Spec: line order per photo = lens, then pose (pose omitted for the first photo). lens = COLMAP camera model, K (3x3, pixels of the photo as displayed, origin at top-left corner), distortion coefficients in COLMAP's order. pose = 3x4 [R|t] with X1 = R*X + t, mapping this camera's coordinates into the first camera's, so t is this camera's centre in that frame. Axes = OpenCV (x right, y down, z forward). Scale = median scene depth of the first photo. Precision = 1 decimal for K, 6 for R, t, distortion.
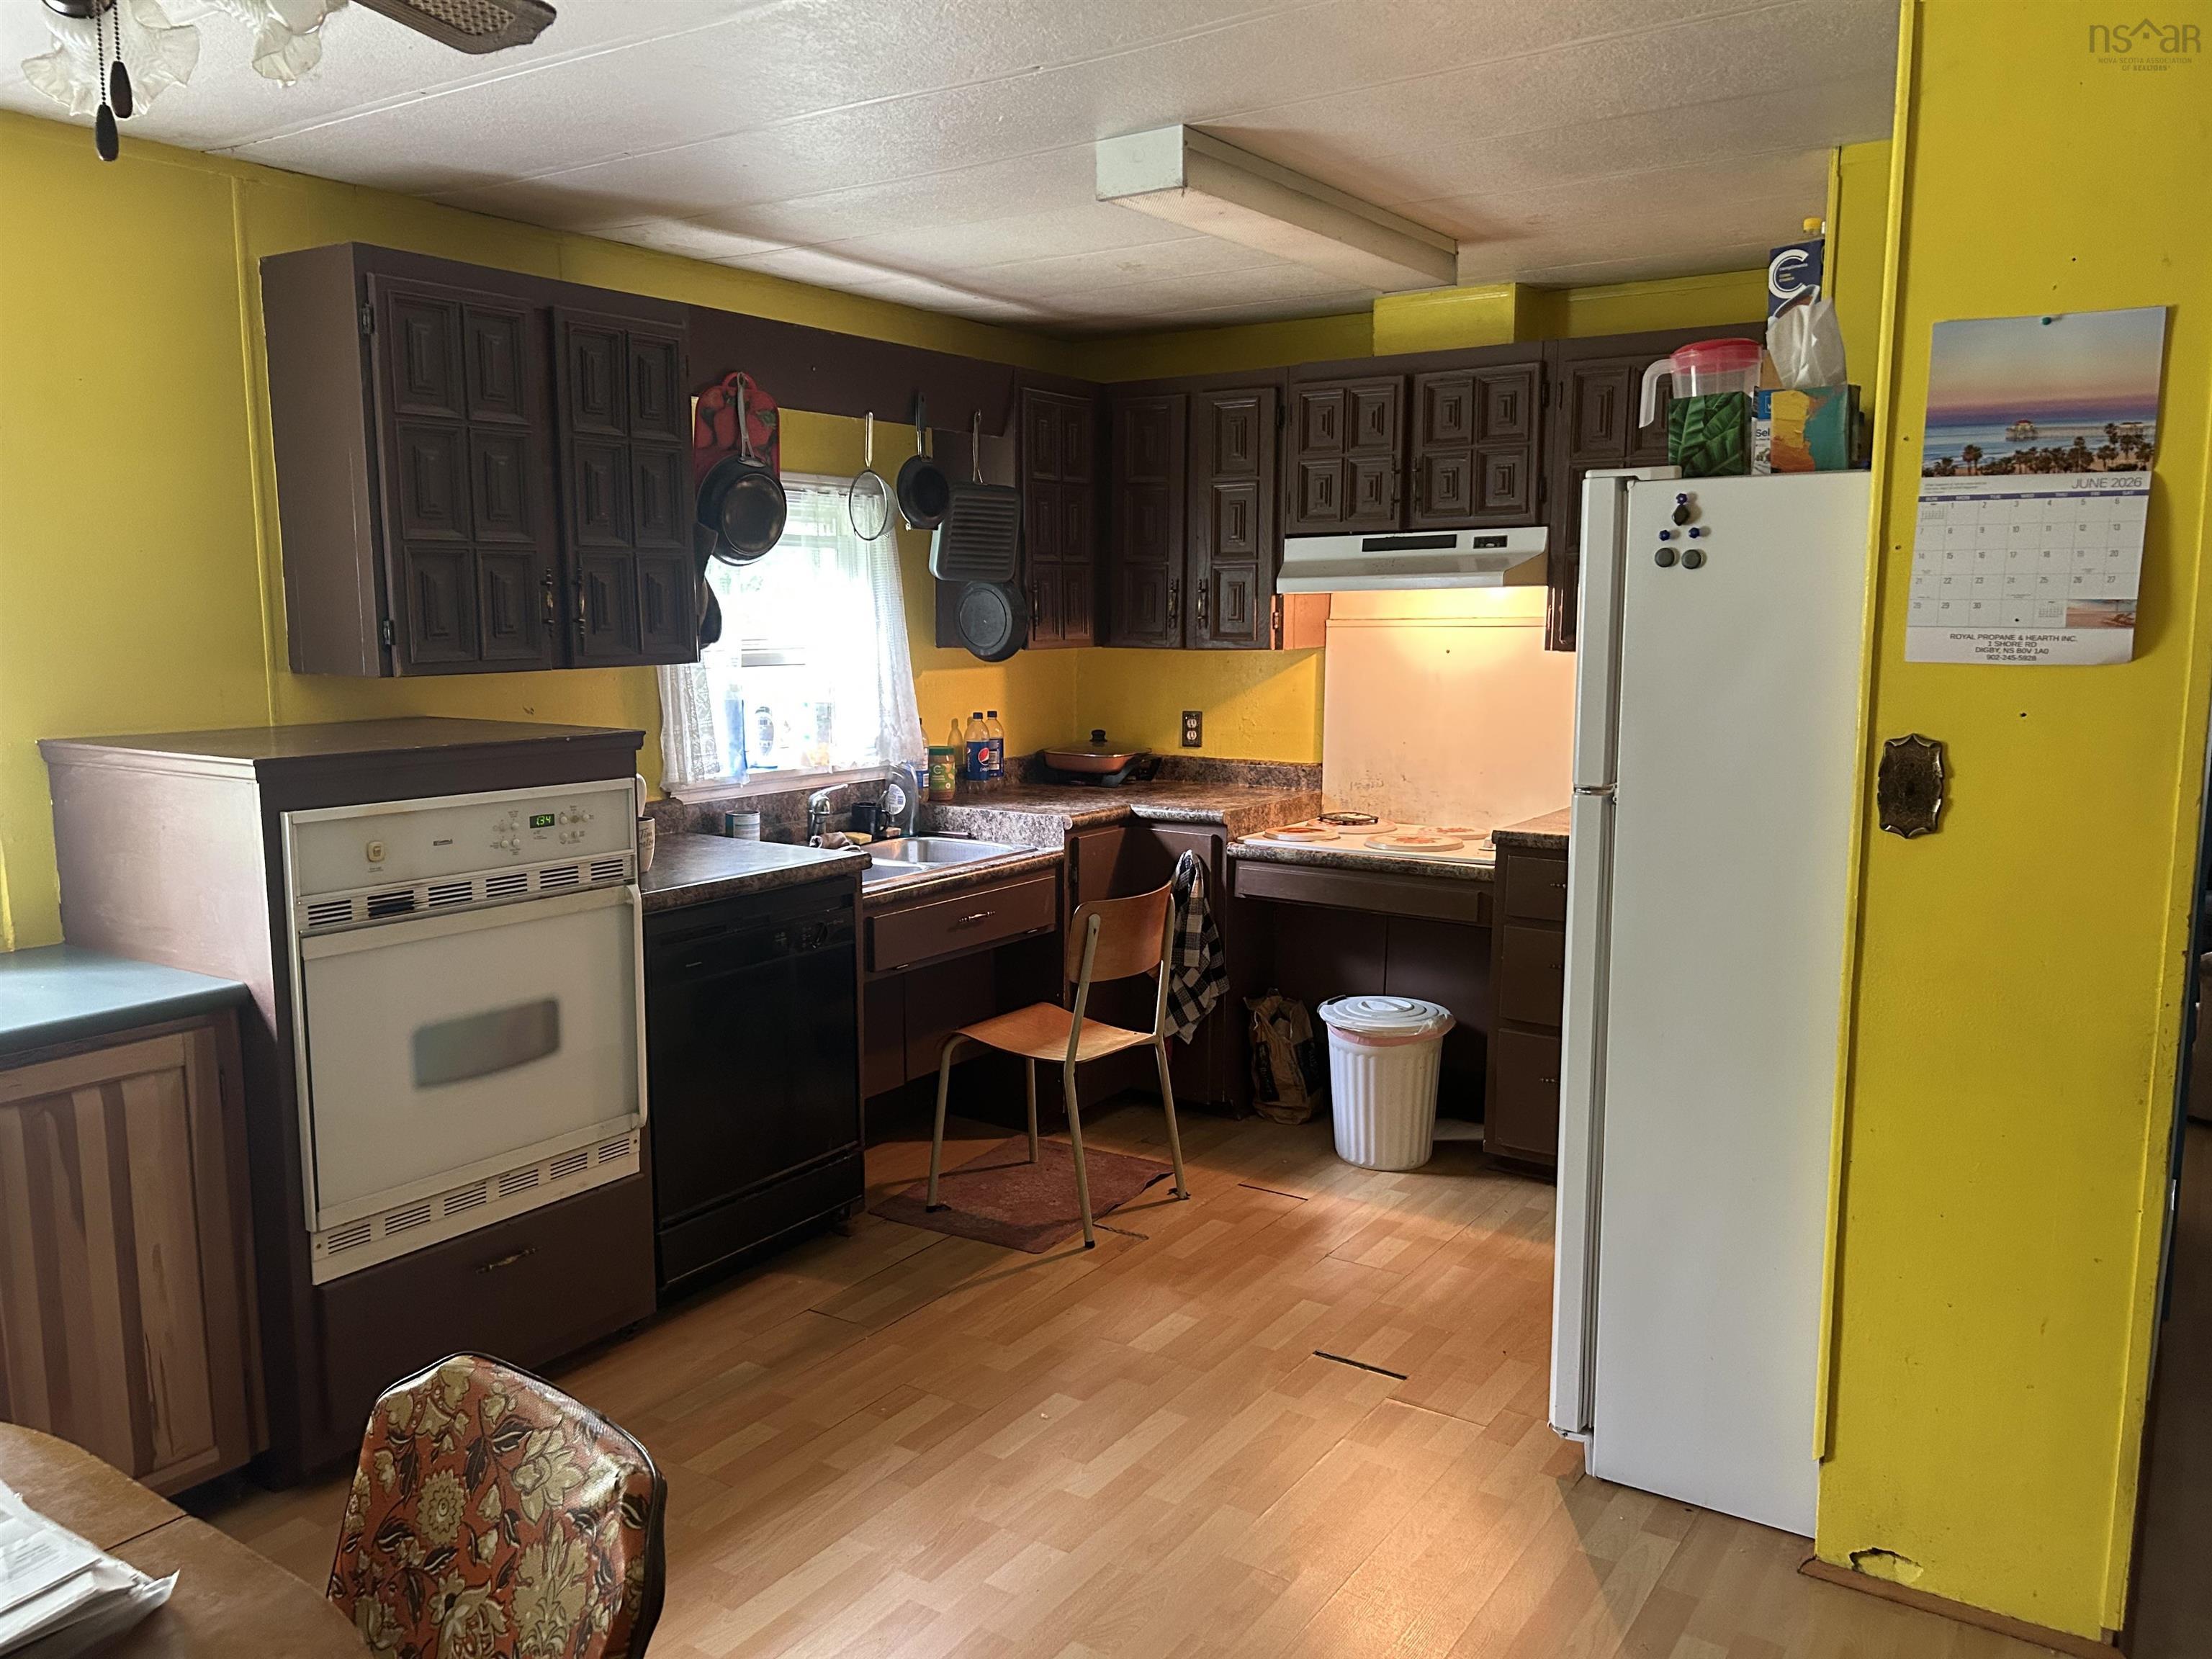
lens RADIAL K [[1670.9, 0, 1106.8], [0, 1670.9, 835.1], [0, 0, 1]] dist [0.012074, -0.006831]
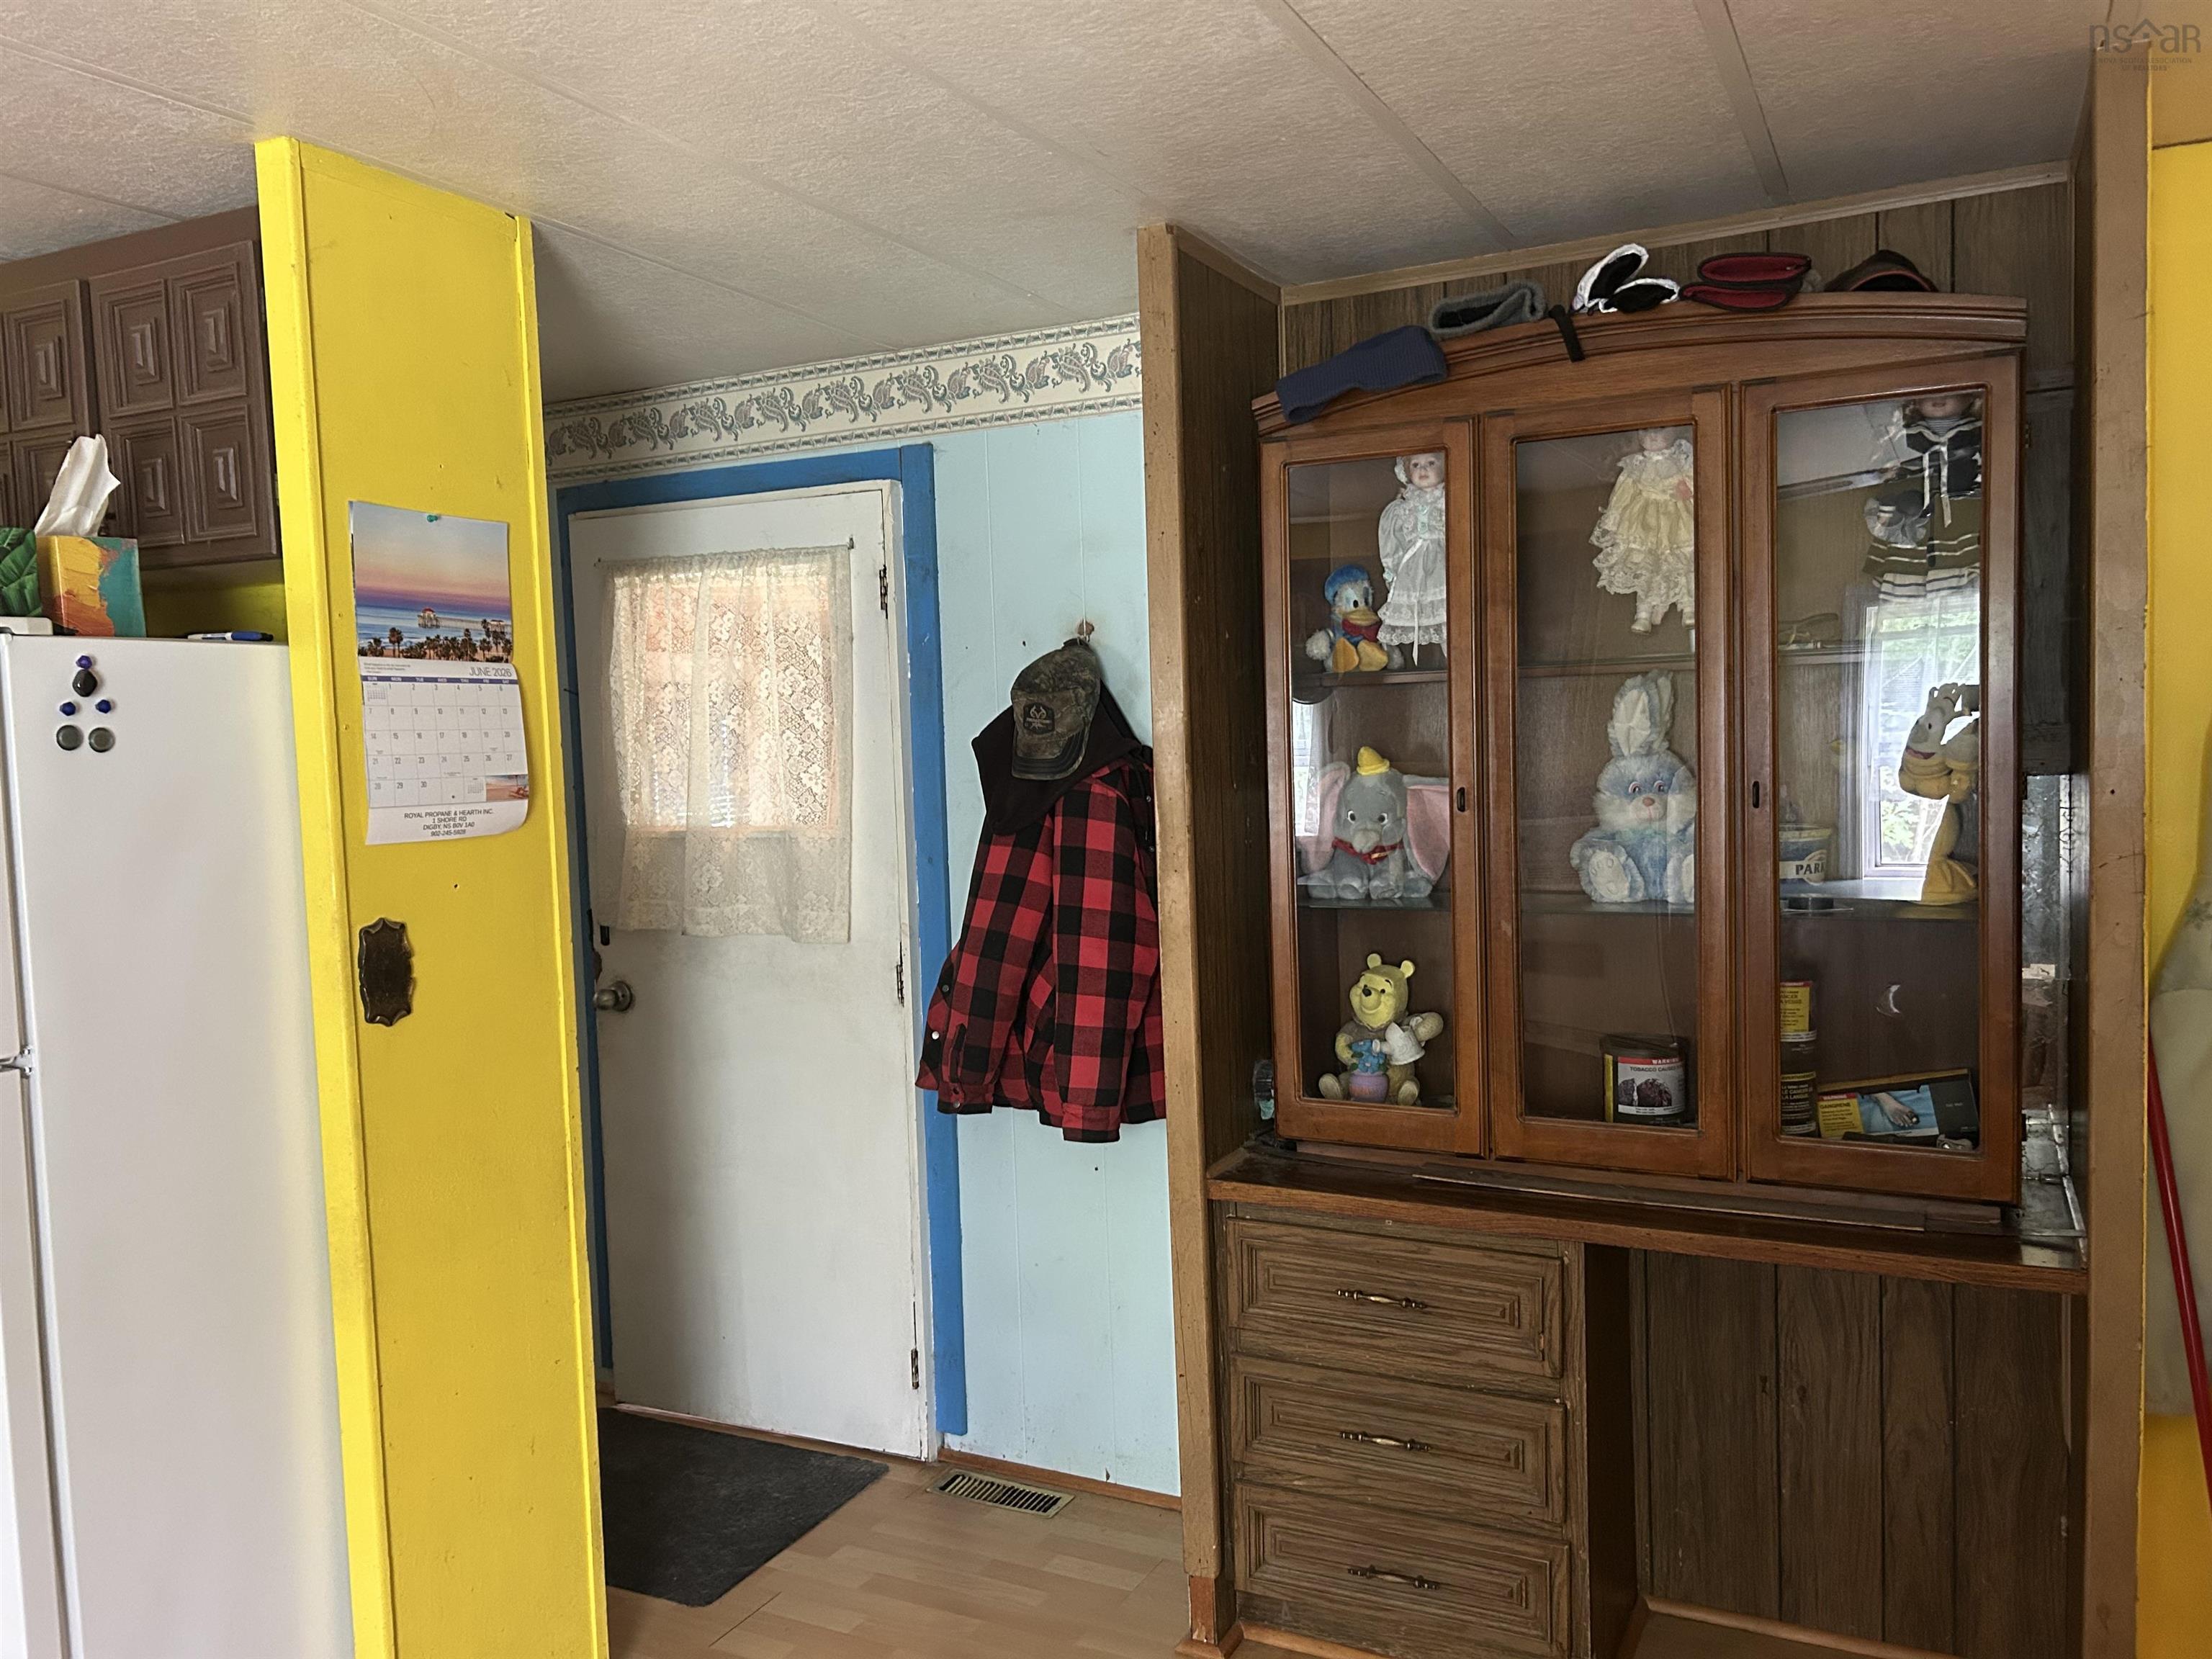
lens RADIAL K [[1670.9, 0, 1107.0], [0, 1670.9, 831.3], [0, 0, 1]] dist [0.012074, -0.006831]
pose [[-0.130203, -0.052601, 0.990091, -0.541060], [0.167522, 0.983068, 0.074258, -0.114945], [-0.977233, 0.175531, -0.119186, 0.720295]]
